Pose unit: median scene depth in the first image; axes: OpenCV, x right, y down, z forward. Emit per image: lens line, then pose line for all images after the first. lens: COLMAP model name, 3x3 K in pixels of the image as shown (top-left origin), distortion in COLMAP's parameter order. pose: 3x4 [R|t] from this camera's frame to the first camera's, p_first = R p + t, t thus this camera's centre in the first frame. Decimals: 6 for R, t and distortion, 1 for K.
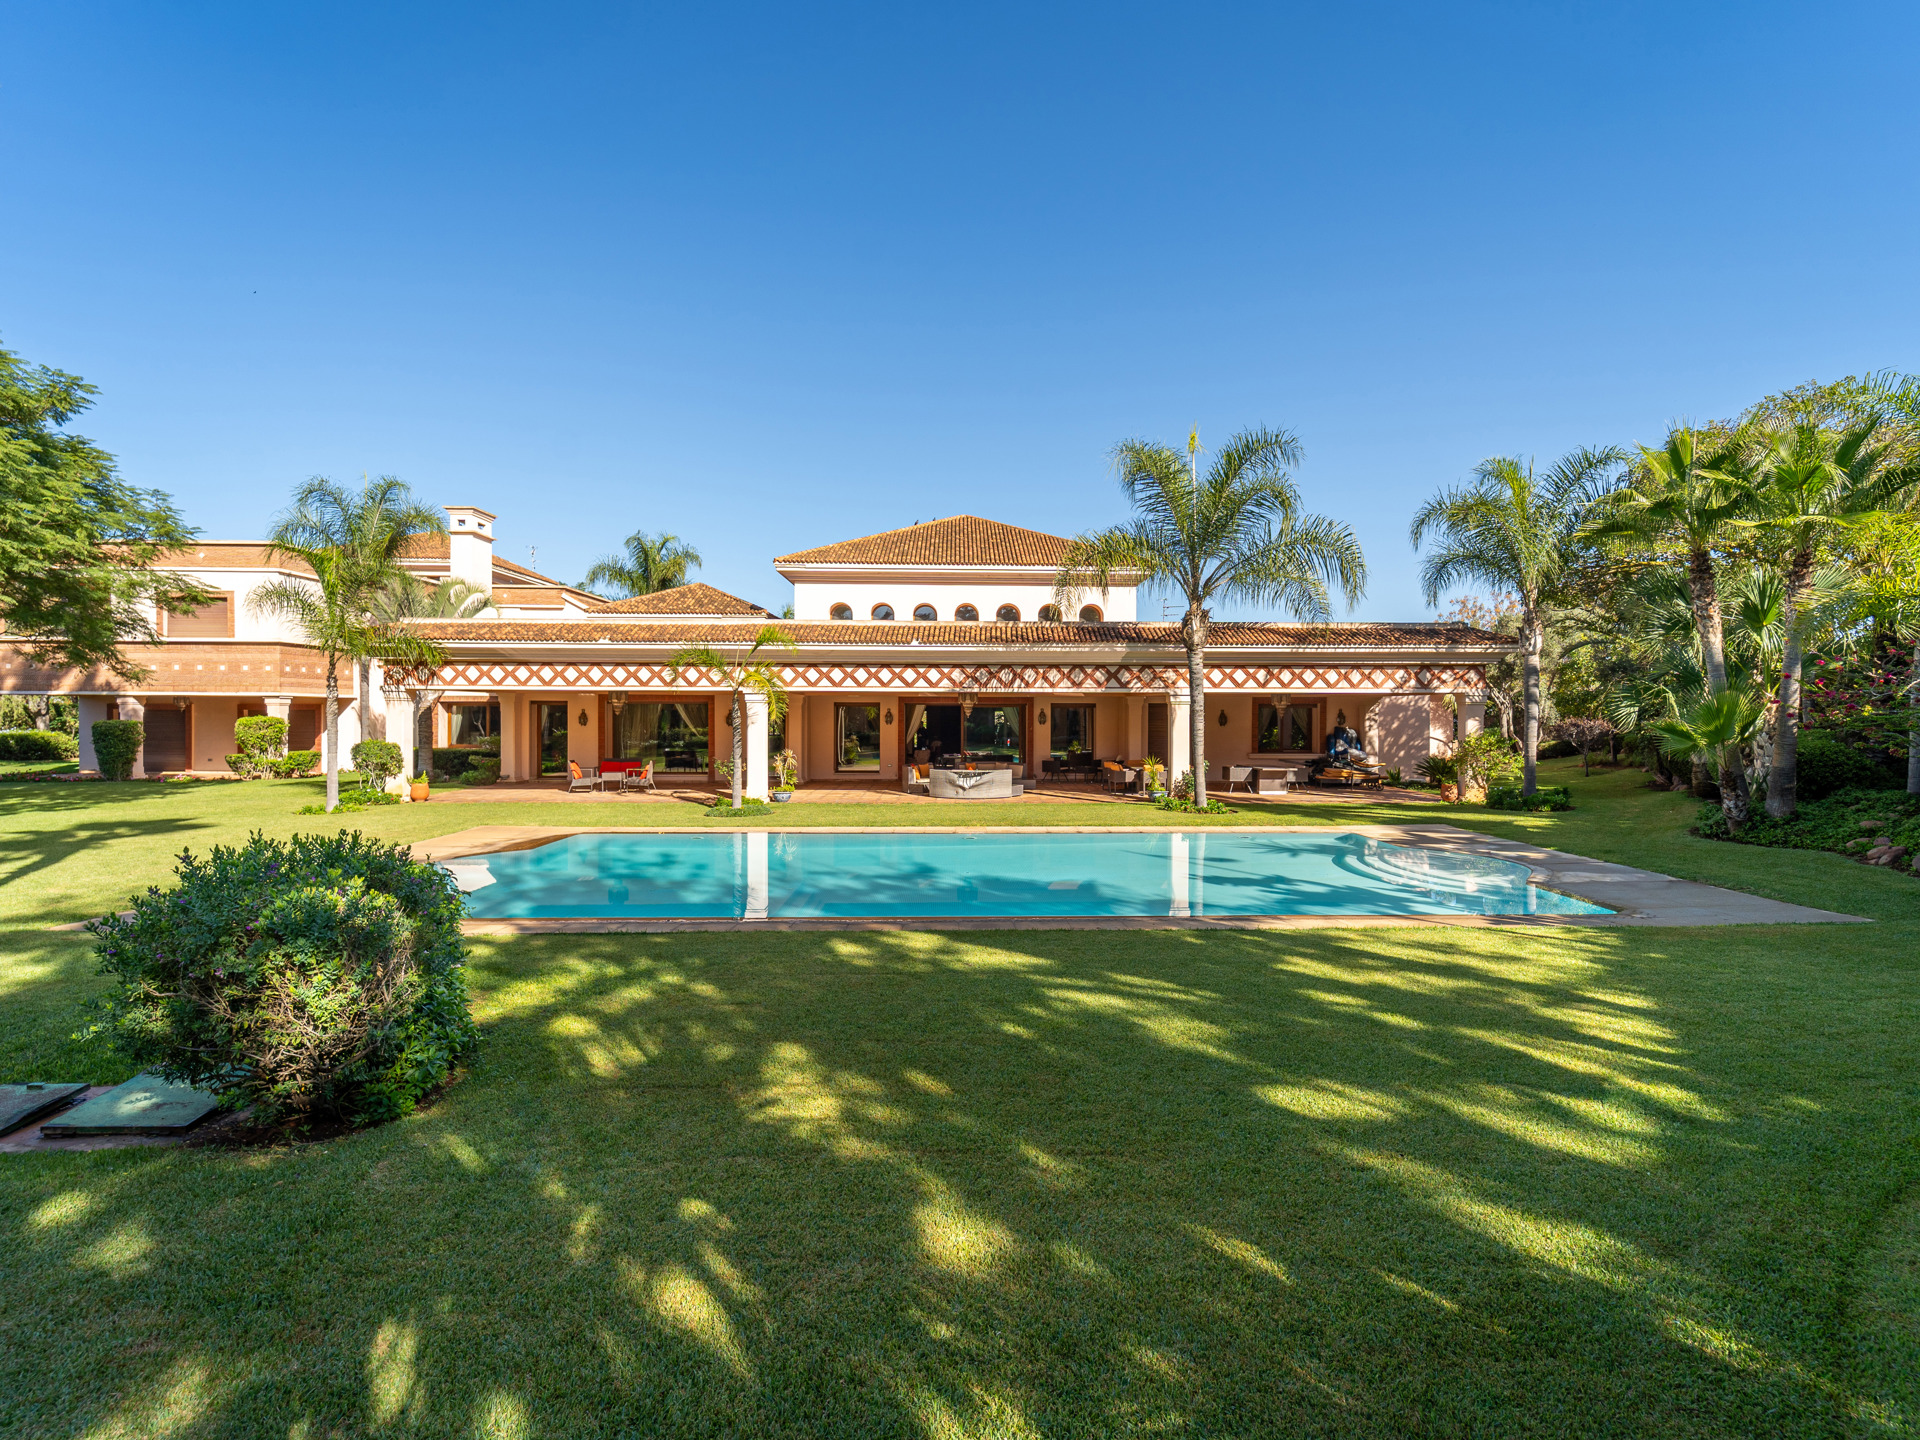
lens RADIAL K [[903.0, 0, 960.0], [0, 903.0, 720.0], [0, 0, 1]] dist [0.003780, 0.000414]
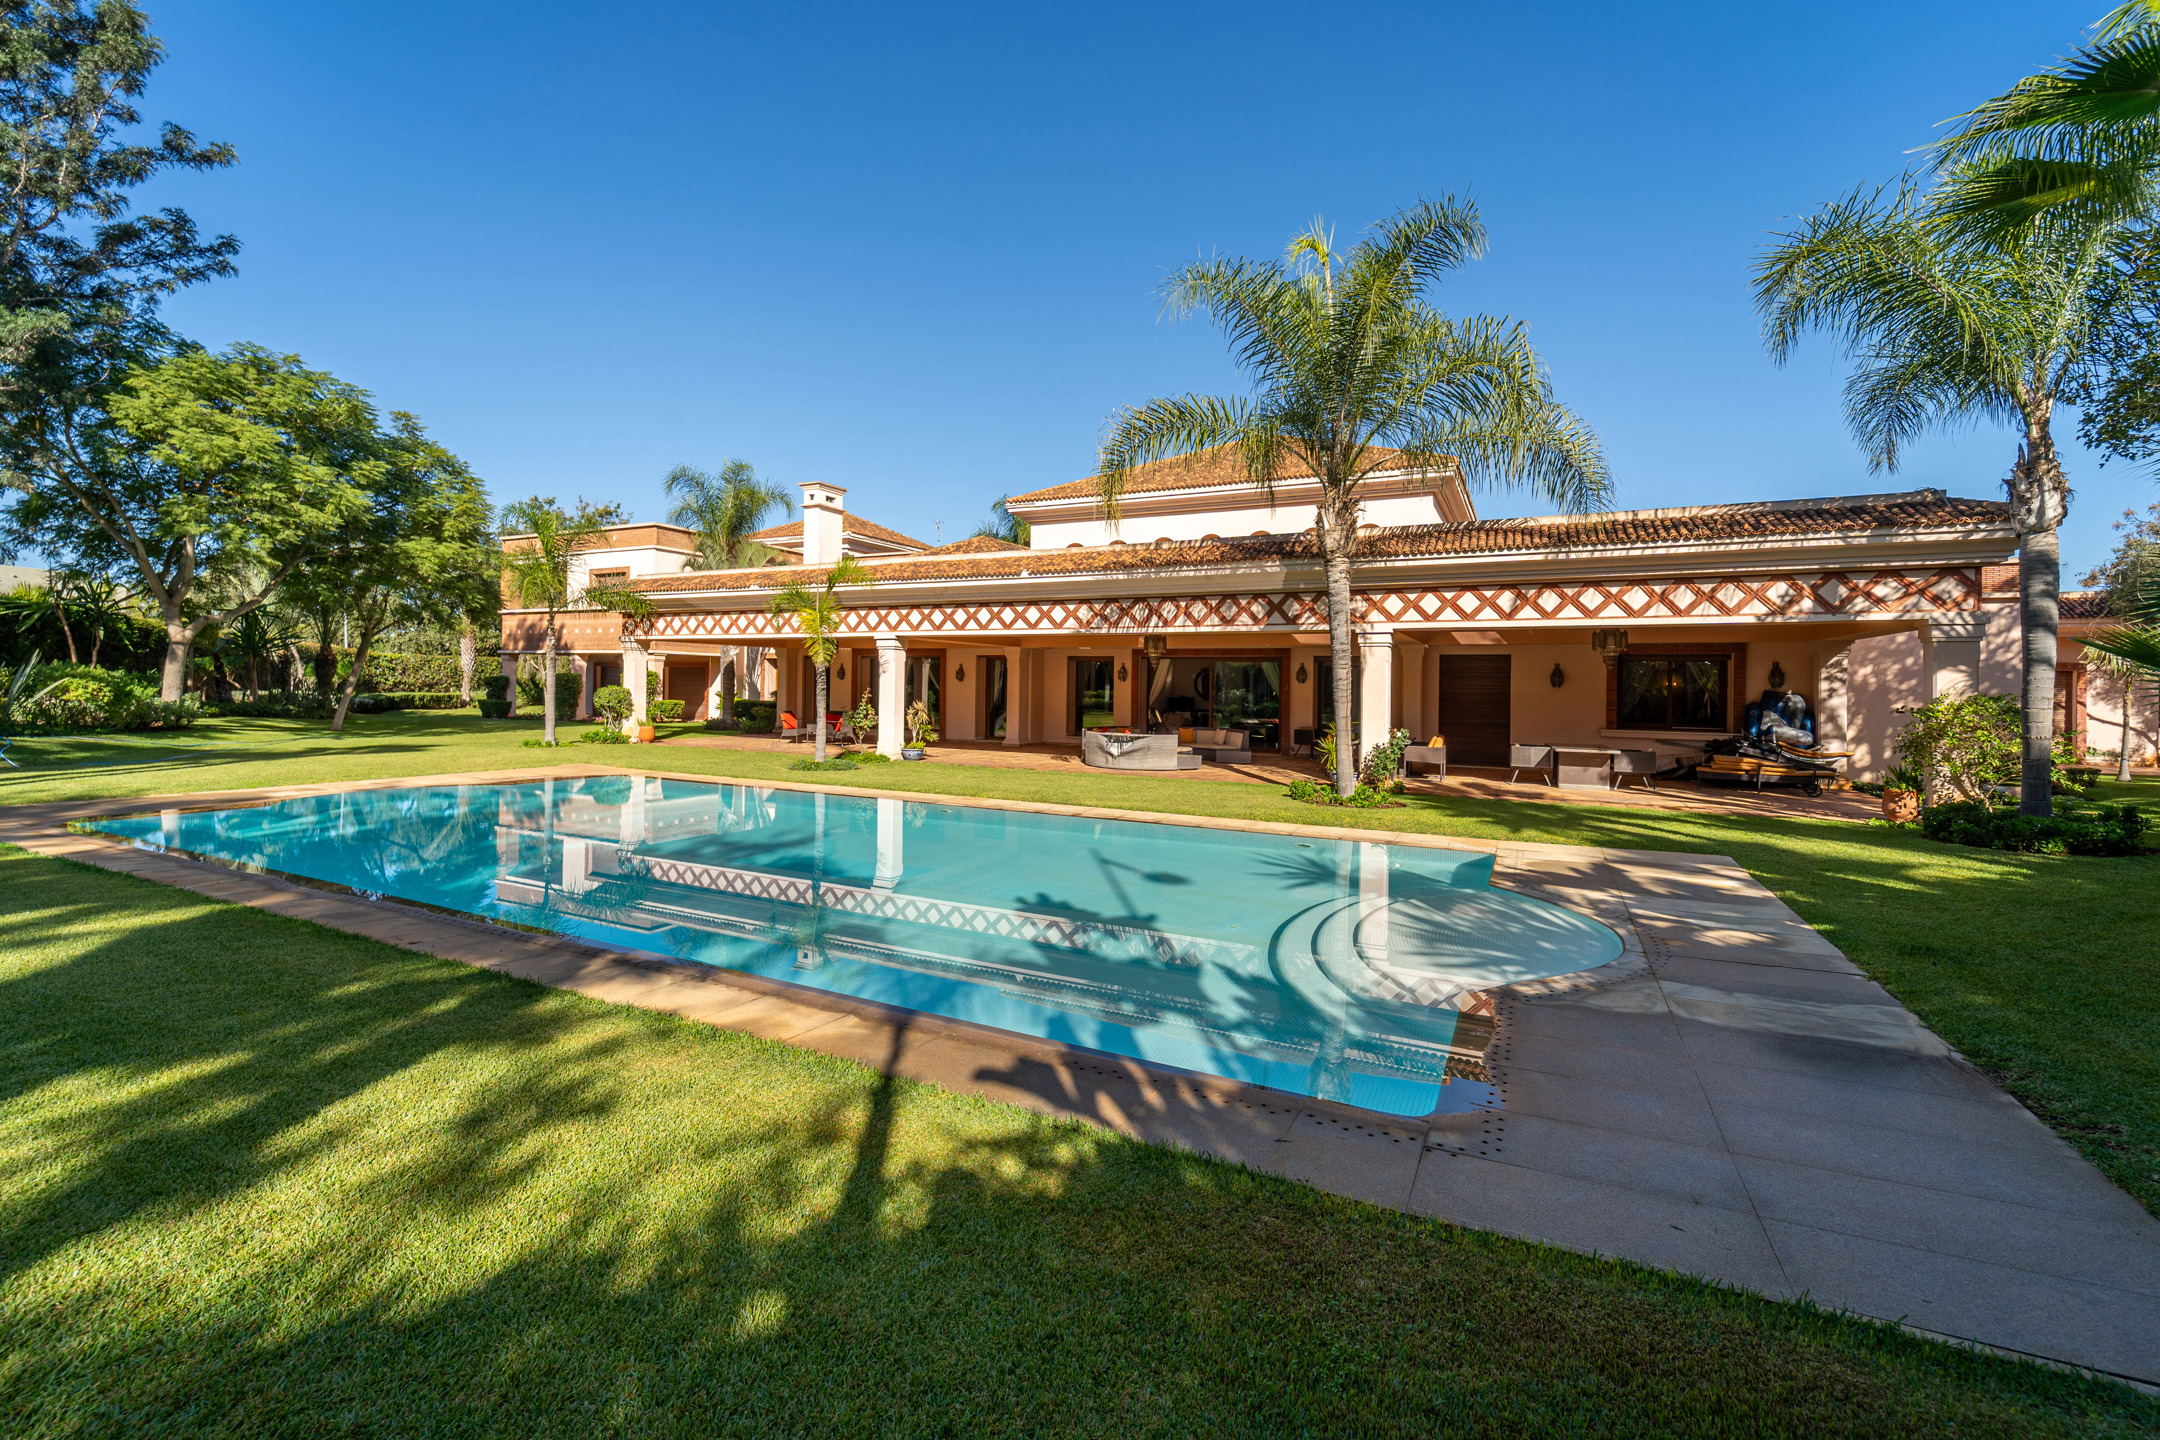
lens RADIAL K [[897.9, 0, 1081.7], [0, 897.9, 675.6], [0, 0, 1]] dist [0.002671, -0.000294]
pose [[0.879189, 0.005052, -0.476446, 0.372779], [-0.017286, 0.999624, -0.021299, 0.022895], [0.476159, 0.026962, 0.878946, 0.296729]]
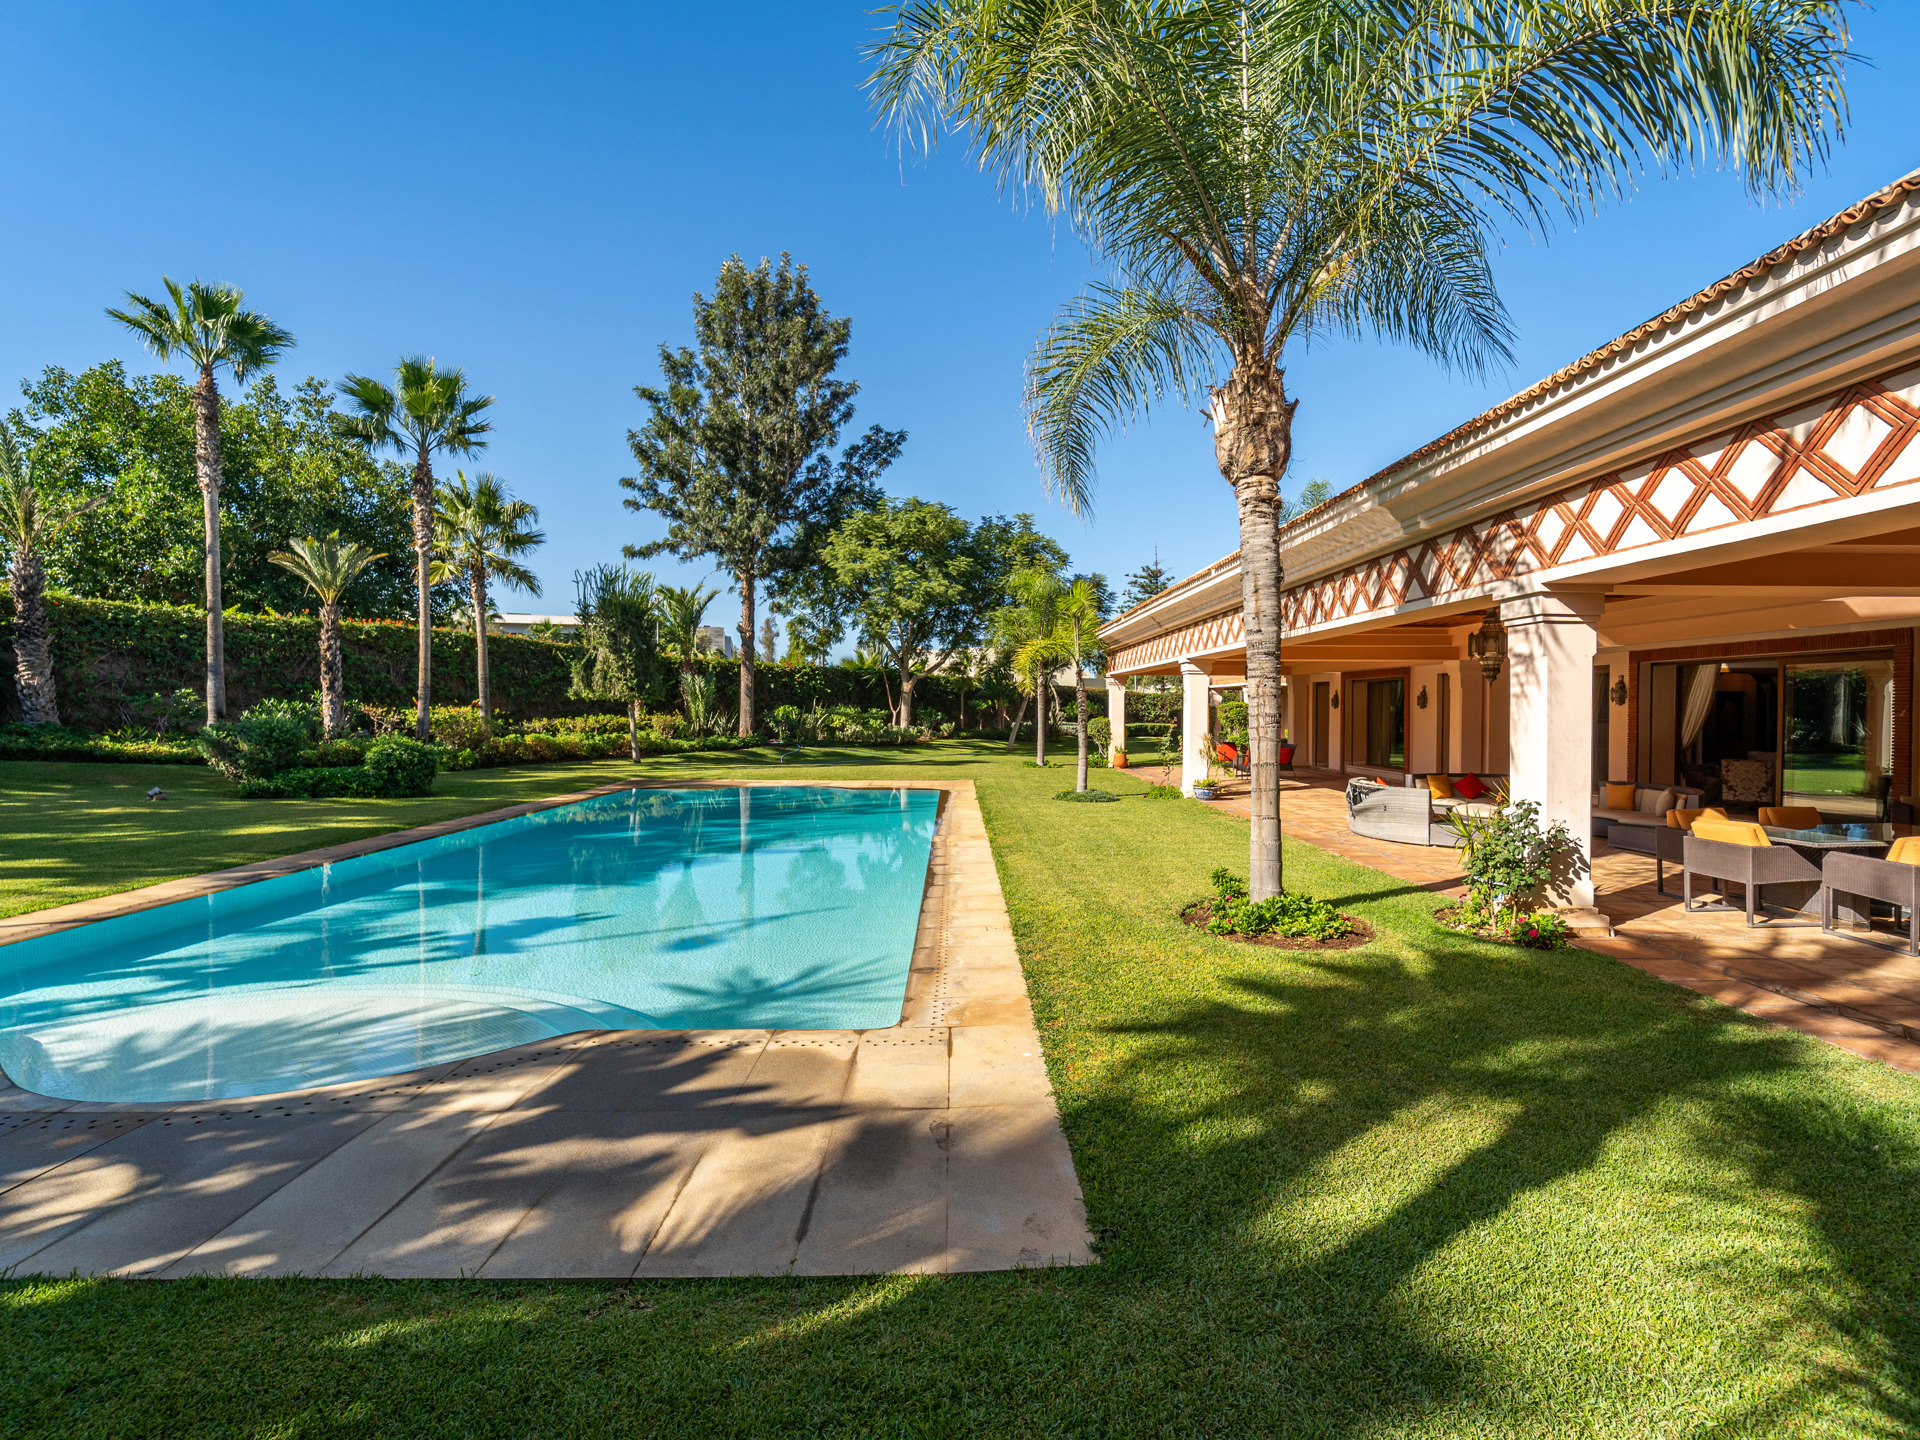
lens RADIAL K [[874.1, 0, 960.0], [0, 874.1, 720.0], [0, 0, 1]] dist [-0.002413, -0.000506]
pose [[-0.008637, 0.009259, -0.999920, 0.563408], [-0.013039, 0.999871, 0.009371, 0.017305], [0.999878, 0.013119, -0.008515, 0.795089]]
